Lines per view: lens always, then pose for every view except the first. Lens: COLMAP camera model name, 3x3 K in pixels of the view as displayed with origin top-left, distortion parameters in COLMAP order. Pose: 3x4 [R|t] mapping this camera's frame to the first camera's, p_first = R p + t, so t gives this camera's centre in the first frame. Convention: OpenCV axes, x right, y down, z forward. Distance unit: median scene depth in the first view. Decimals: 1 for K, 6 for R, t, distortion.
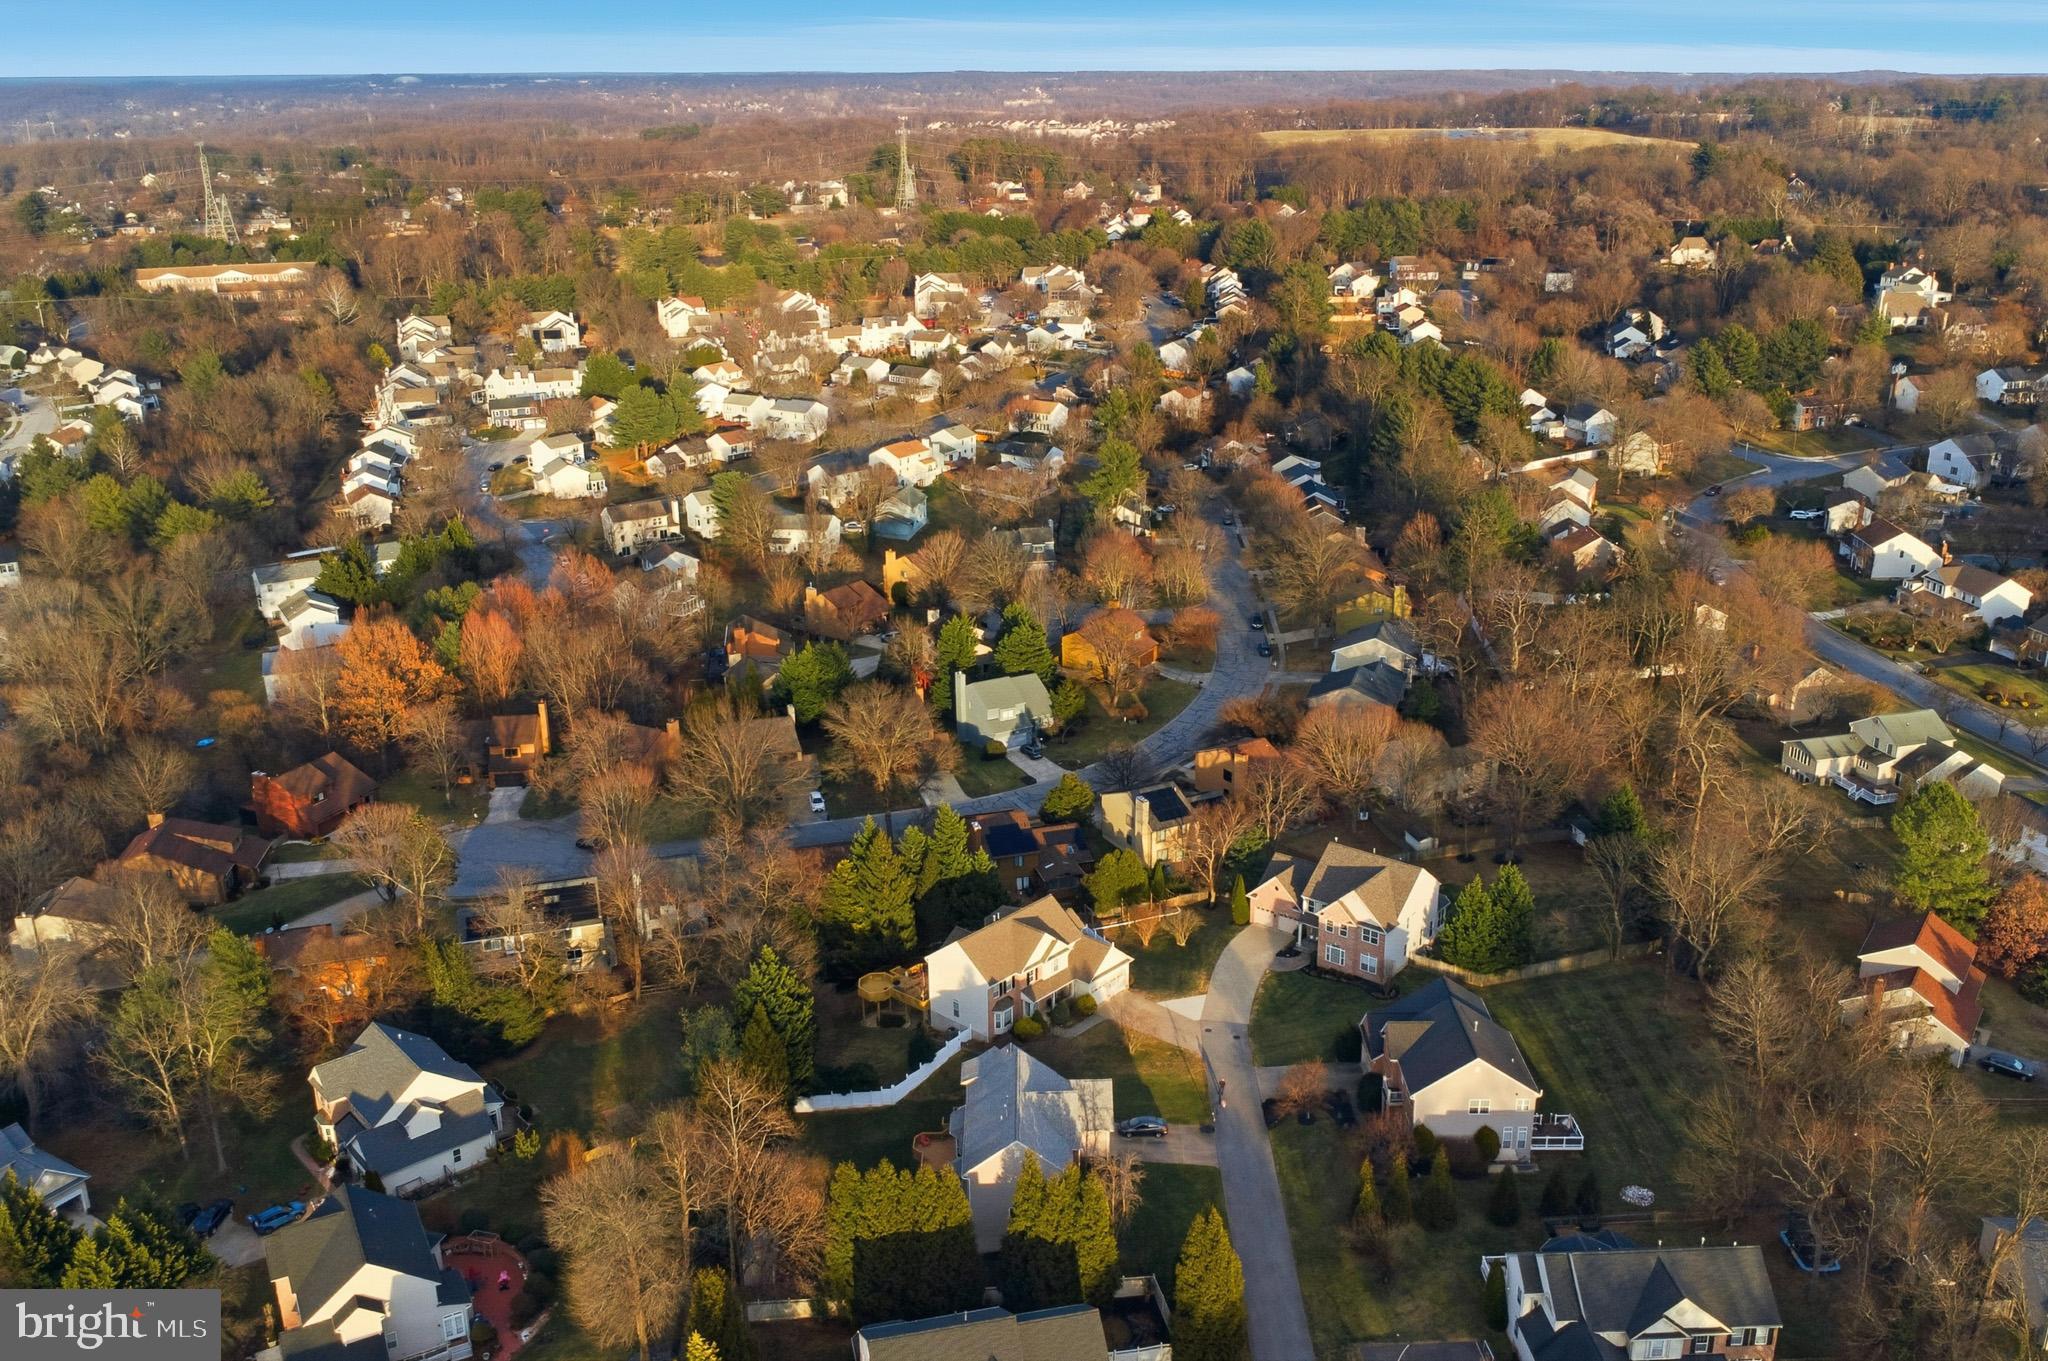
lens RADIAL K [[1755.0, 0, 1024.0], [0, 1755.0, 680.5], [0, 0, 1]] dist [-0.000145, 0.047157]
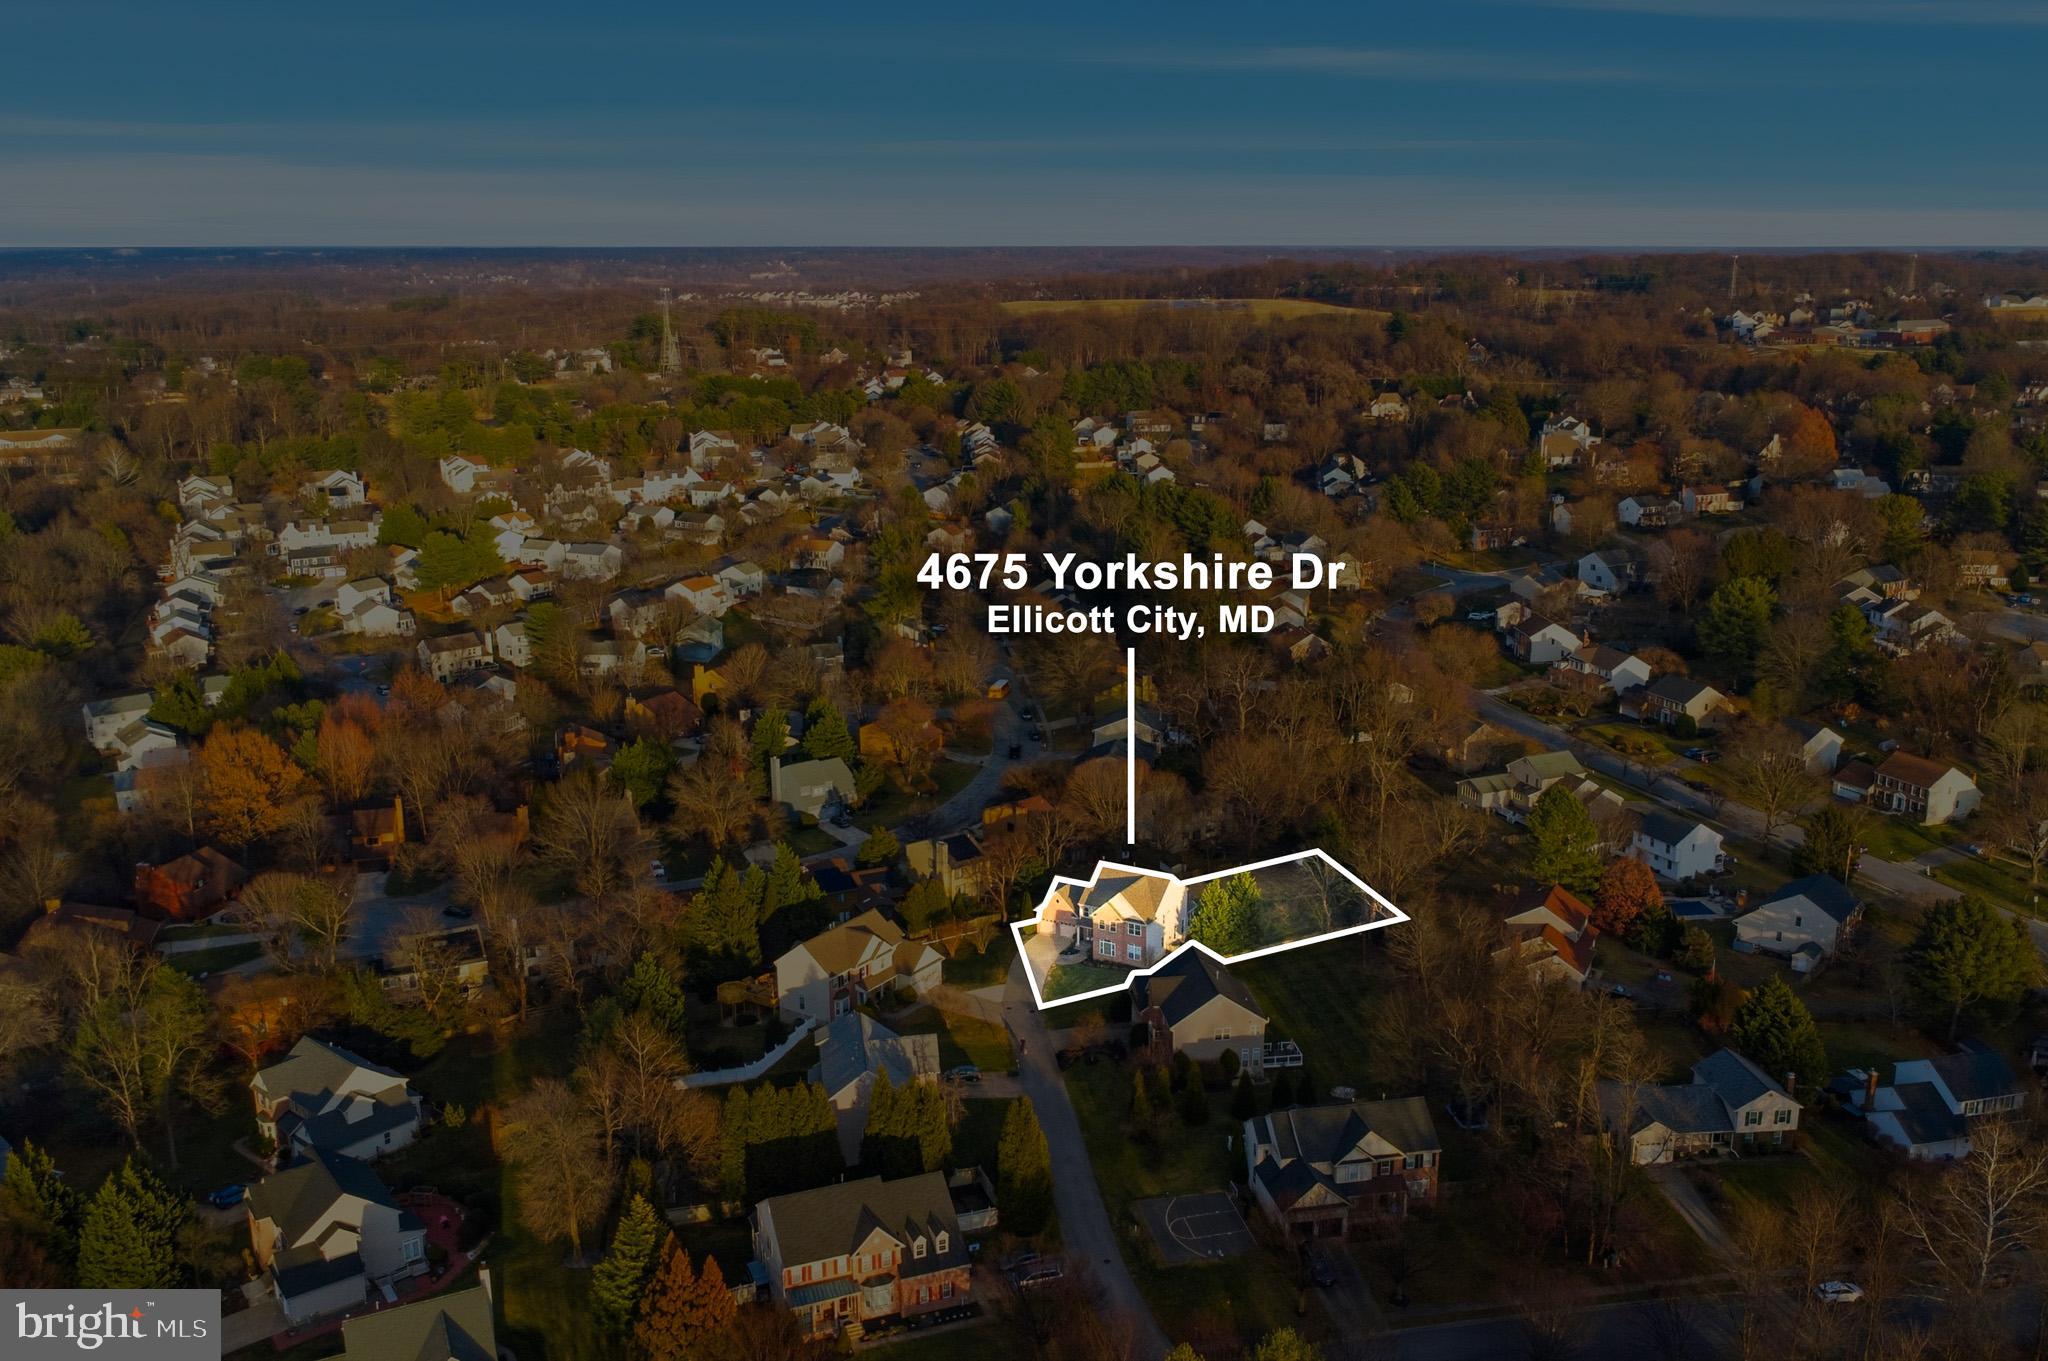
lens RADIAL K [[1755.0, 0, 1024.0], [0, 1755.0, 680.5], [0, 0, 1]] dist [-0.000145, 0.047157]
pose [[0.989930, -0.031054, 0.138113, -0.024392], [0.043506, 0.995164, -0.088068, 0.040817], [-0.134710, 0.093190, 0.986493, -0.122603]]
